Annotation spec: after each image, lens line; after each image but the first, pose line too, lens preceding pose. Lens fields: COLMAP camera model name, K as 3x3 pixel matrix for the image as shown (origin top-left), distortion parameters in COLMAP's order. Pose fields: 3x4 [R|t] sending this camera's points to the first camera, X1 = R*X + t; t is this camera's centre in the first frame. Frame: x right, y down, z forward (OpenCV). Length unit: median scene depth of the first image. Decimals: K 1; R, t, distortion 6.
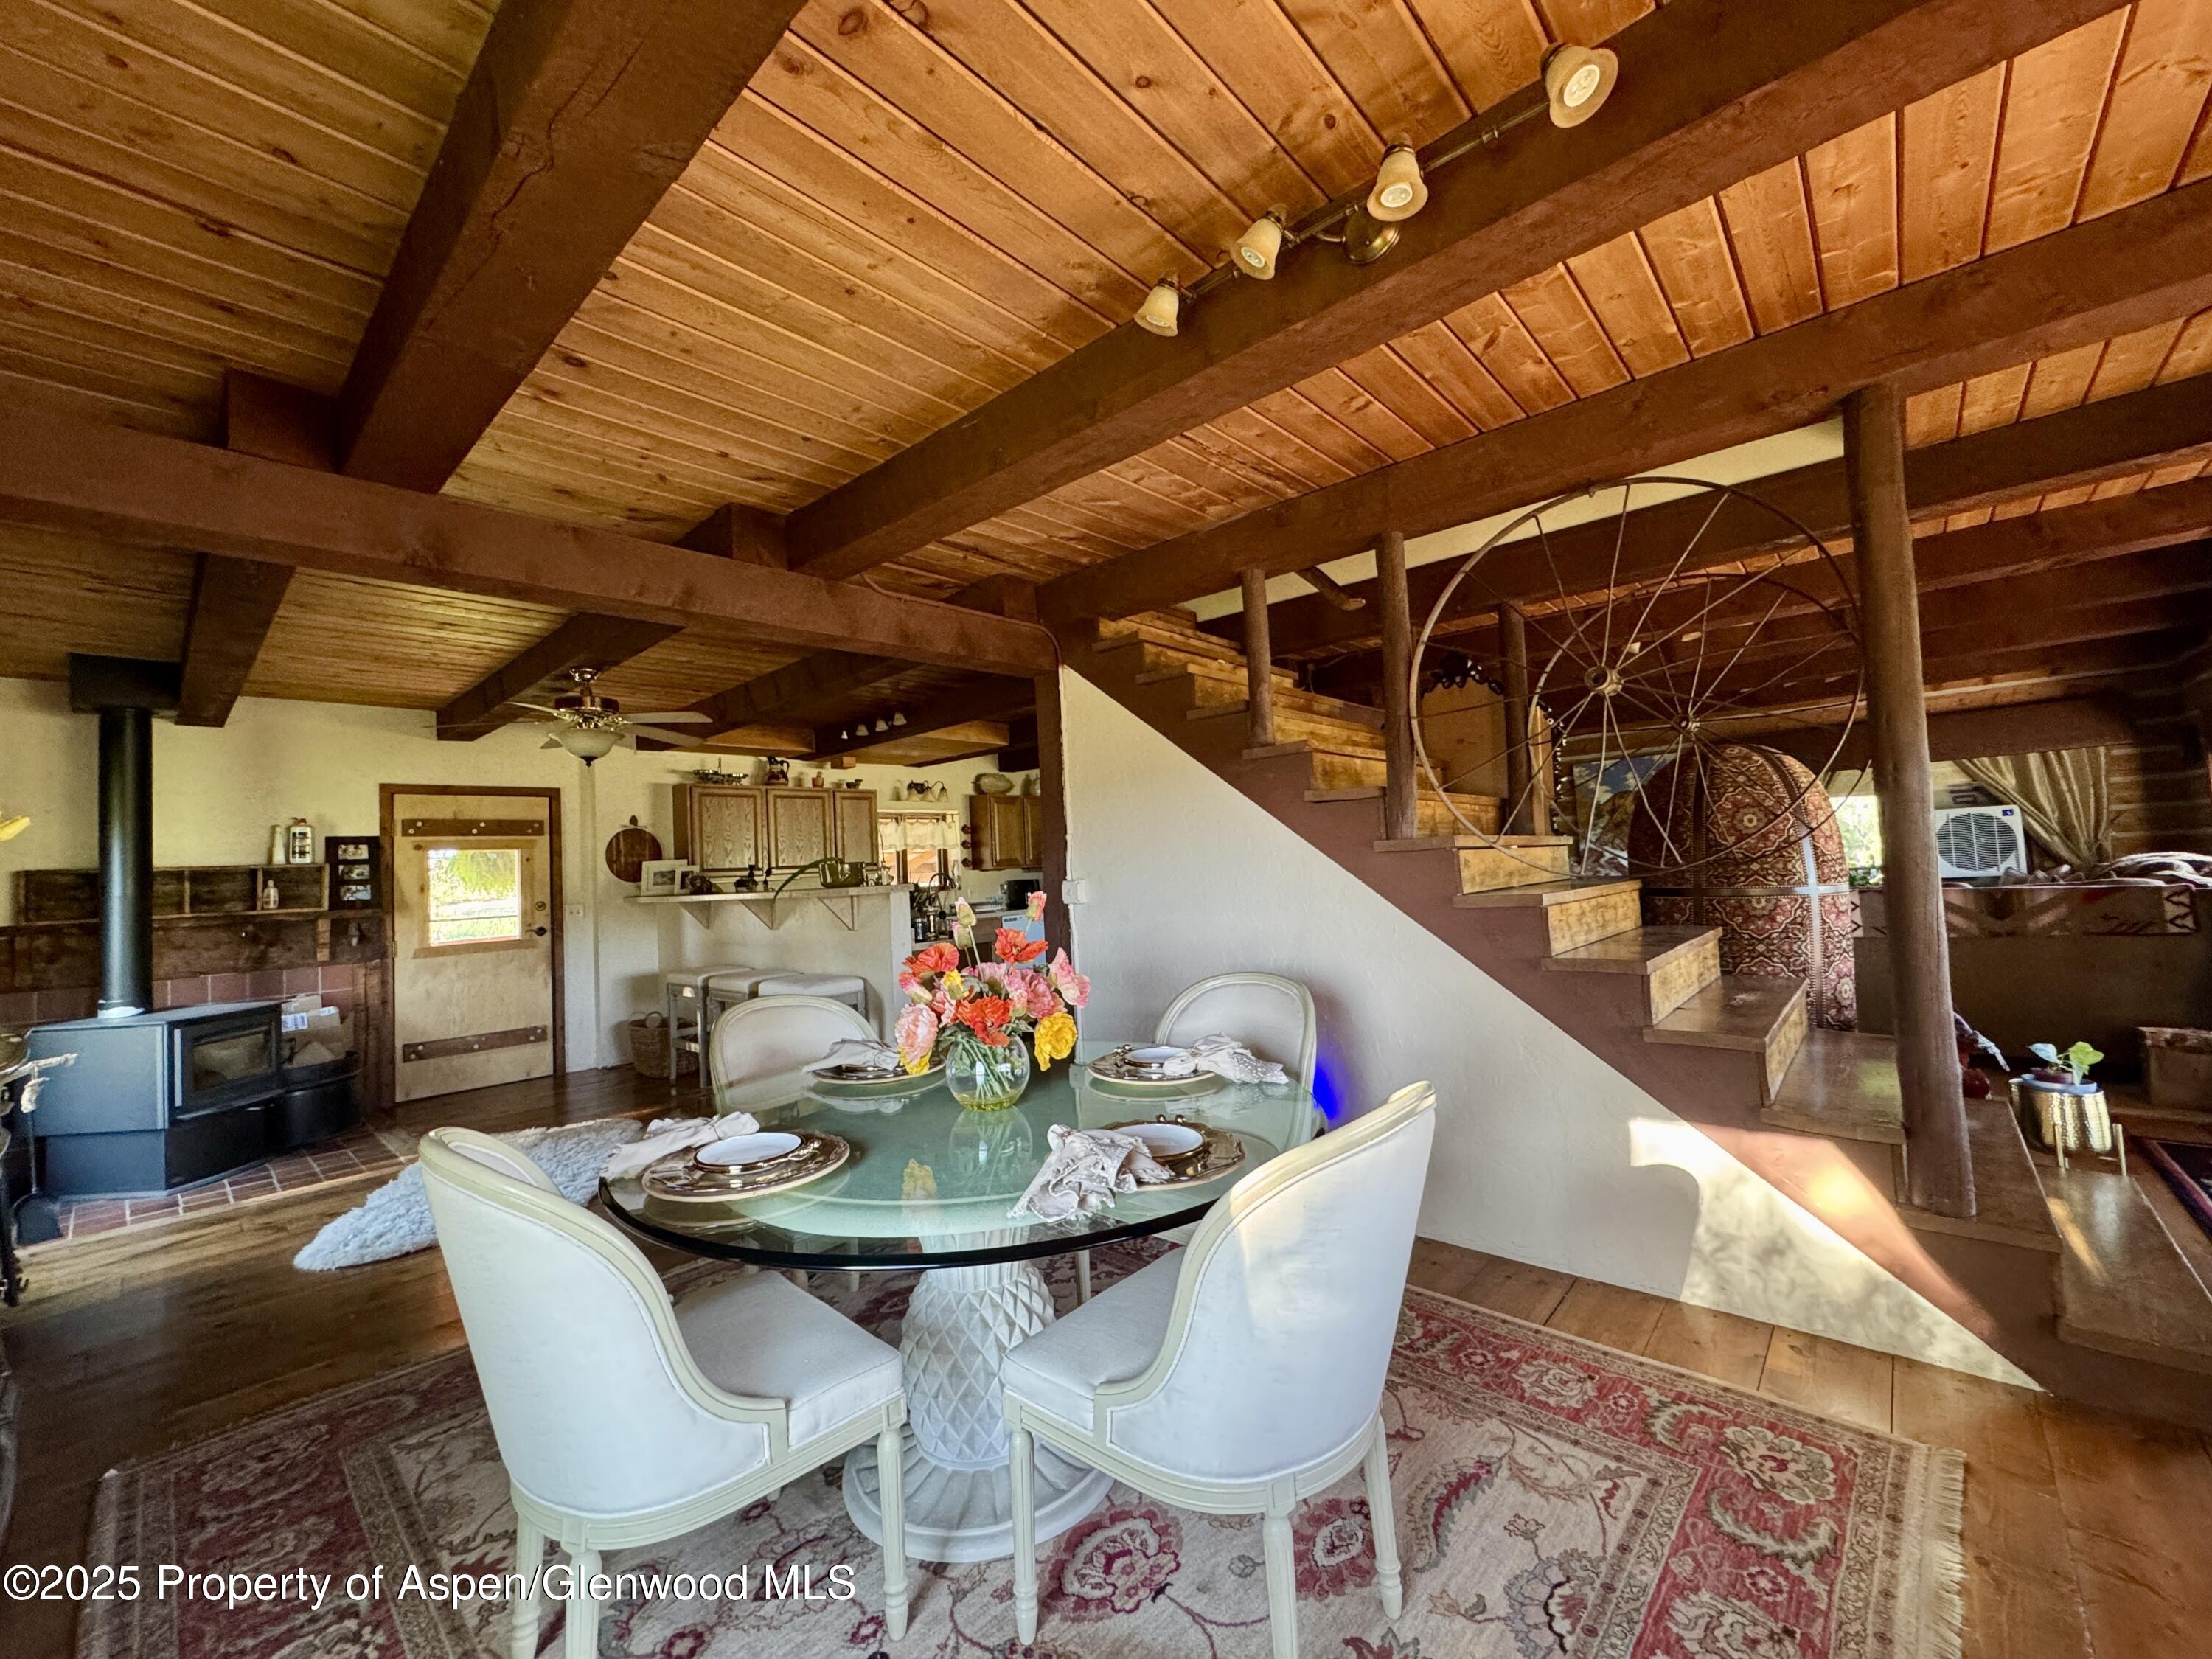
lens RADIAL K [[879.7, 0, 1103.8], [0, 879.7, 824.6], [0, 0, 1]] dist [-0.003026, 0.000426]
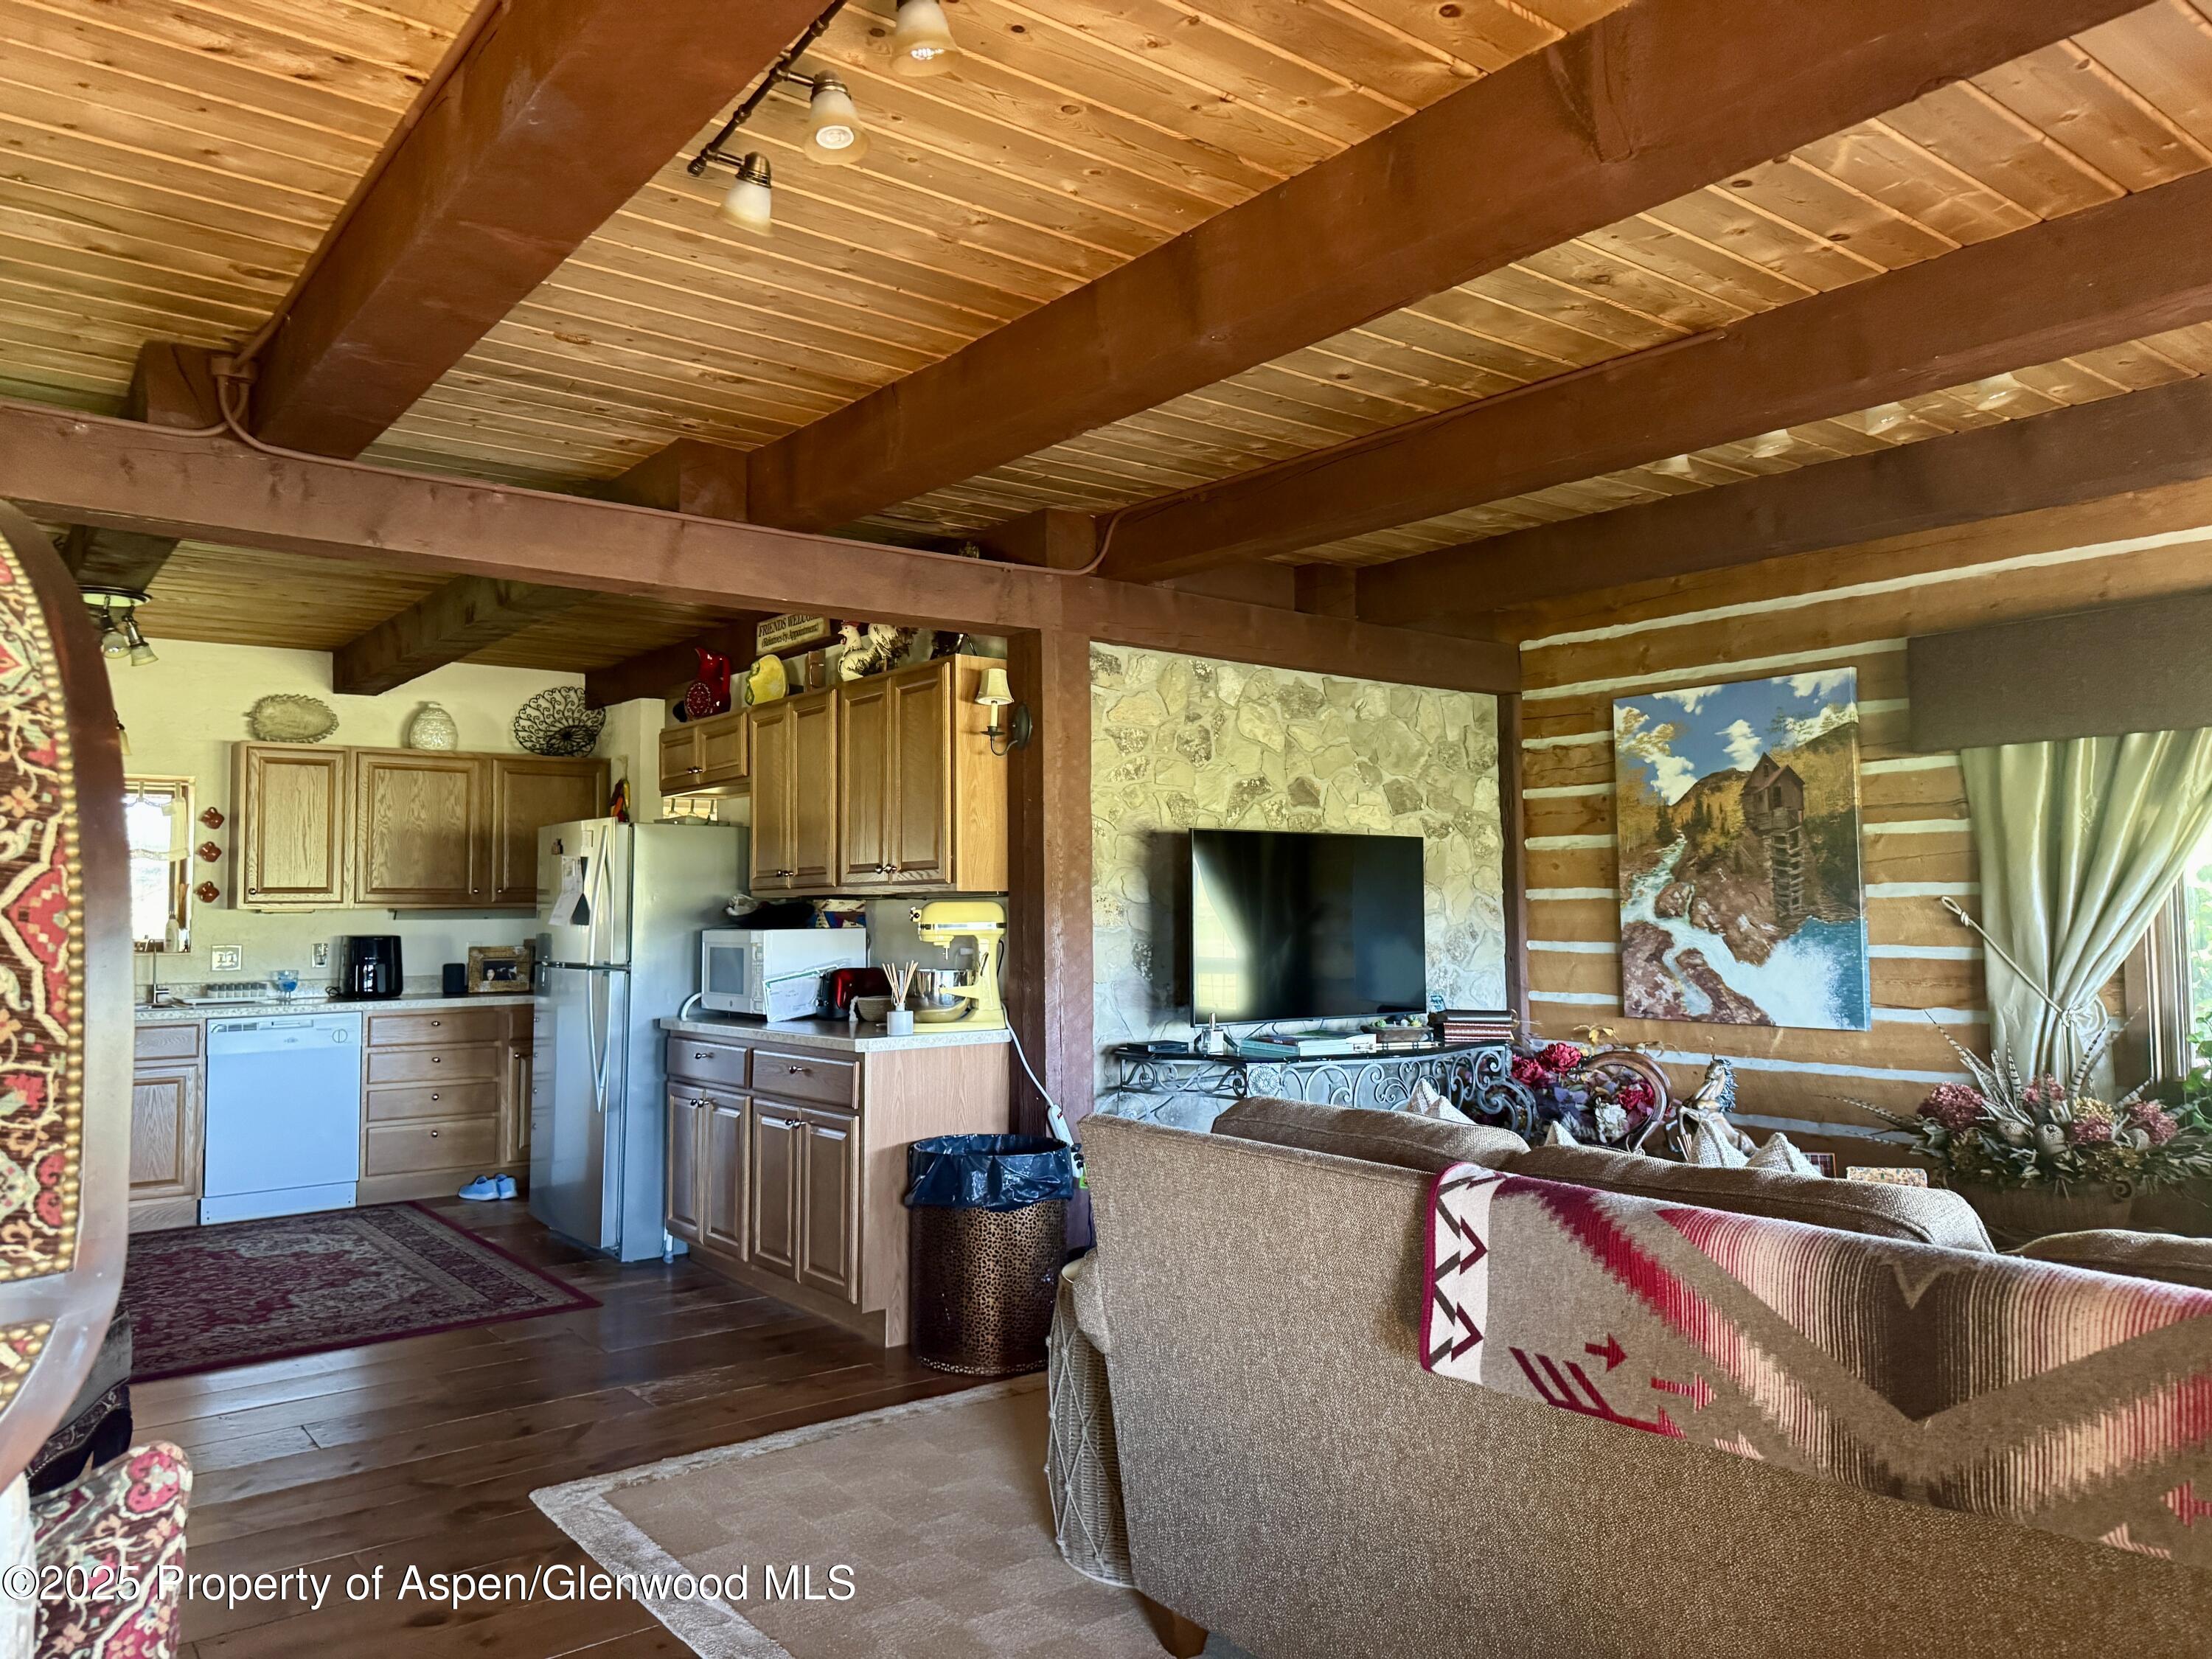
lens RADIAL K [[1551.5, 0, 1108.9], [0, 1551.5, 823.2], [0, 0, 1]] dist [0.055041, -0.056553]
pose [[0.985066, 0.033238, -0.168940, 0.445052], [-0.033173, 0.999444, 0.003202, -0.010047], [0.168952, 0.002450, 0.985621, 0.306281]]
